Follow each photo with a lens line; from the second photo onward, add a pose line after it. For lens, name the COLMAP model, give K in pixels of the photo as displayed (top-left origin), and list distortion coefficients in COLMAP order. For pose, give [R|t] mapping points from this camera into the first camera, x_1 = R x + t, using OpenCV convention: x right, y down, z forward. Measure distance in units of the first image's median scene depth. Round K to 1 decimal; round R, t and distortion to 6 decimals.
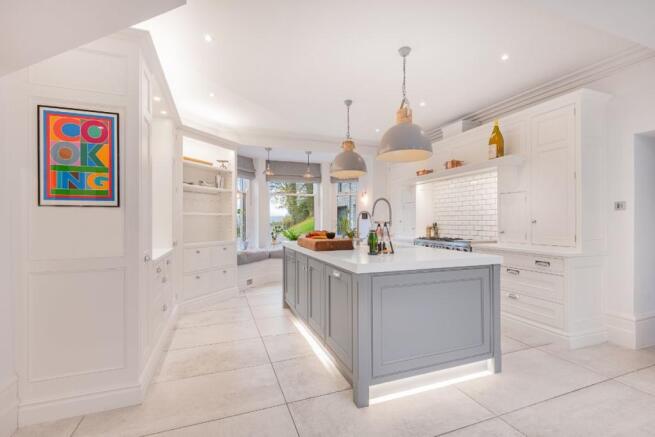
lens RADIAL K [[292.7, 0, 327.5], [0, 292.7, 218.5], [0, 0, 1]] dist [0.015080, -0.000201]
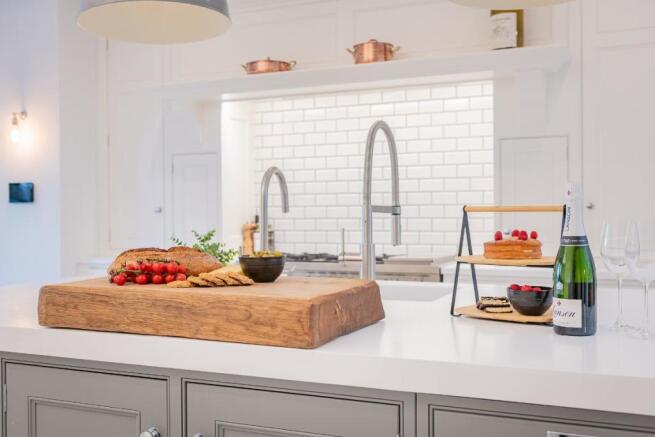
lens RADIAL K [[688.5, 0, 327.5], [0, 688.5, 218.5], [0, 0, 1]] dist [-0.006583, -0.005083]
pose [[0.692597, -0.011547, 0.721232, -0.238441], [0.001207, 0.999889, 0.014849, 0.011594], [-0.721324, -0.009413, 0.692534, 0.442027]]
